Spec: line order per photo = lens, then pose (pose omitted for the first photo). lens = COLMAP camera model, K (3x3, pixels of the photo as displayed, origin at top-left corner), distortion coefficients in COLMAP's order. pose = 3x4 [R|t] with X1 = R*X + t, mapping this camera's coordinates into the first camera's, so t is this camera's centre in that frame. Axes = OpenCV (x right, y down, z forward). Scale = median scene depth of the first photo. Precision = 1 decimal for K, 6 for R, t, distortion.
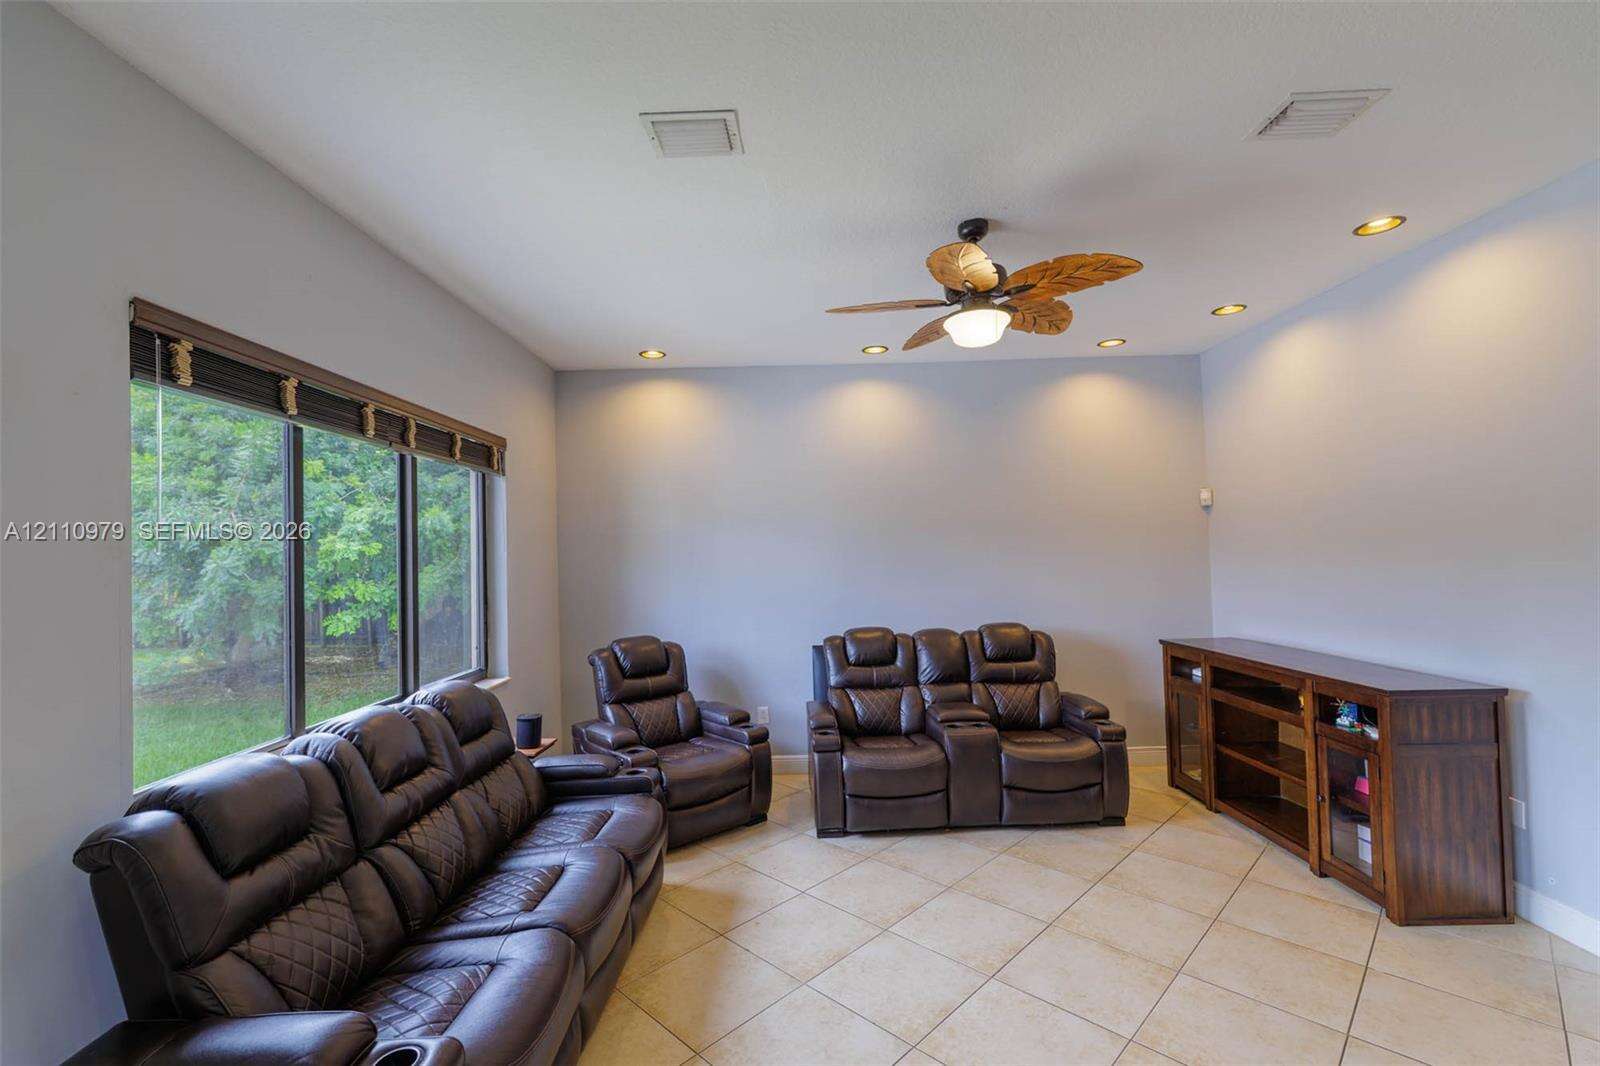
lens RADIAL K [[688.4, 0, 798.3], [0, 688.4, 535.8], [0, 0, 1]] dist [0.002349, 0.000210]
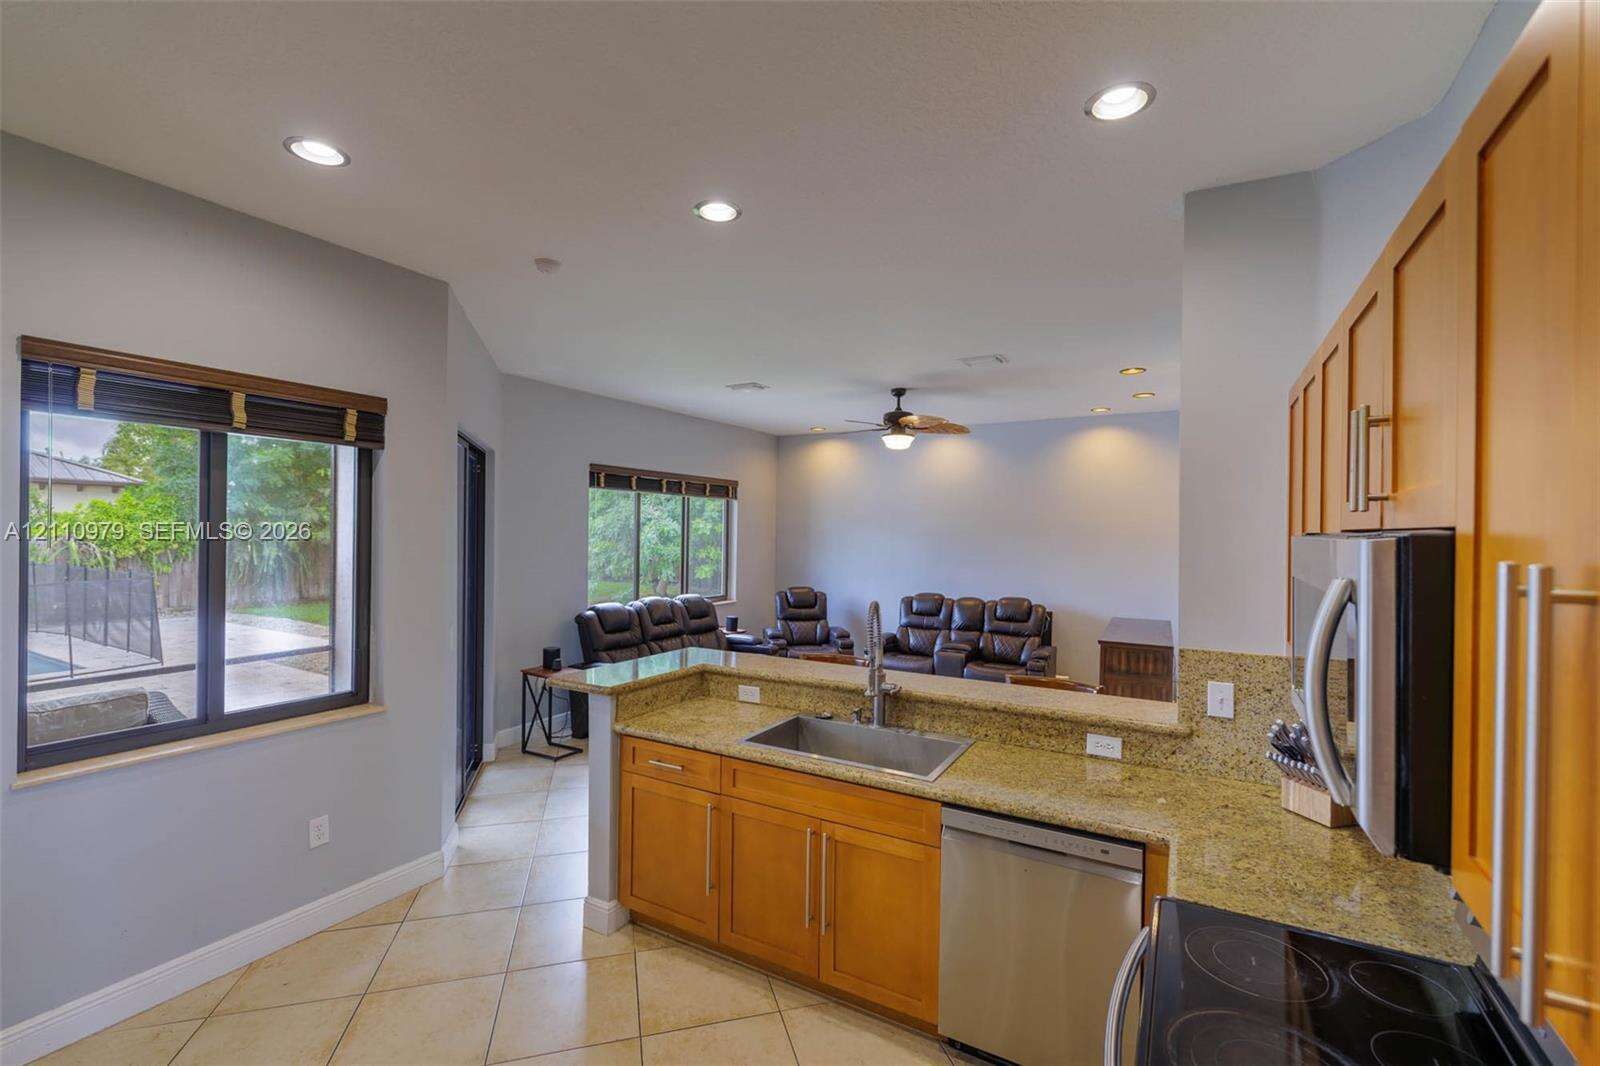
lens RADIAL K [[688.4, 0, 803.6], [0, 688.4, 535.3], [0, 0, 1]] dist [0.002349, 0.000210]
pose [[0.872447, 0.040792, -0.487004, 0.665897], [-0.024129, 0.998890, 0.040443, -0.065690], [0.488113, -0.023534, 0.872463, -0.596953]]
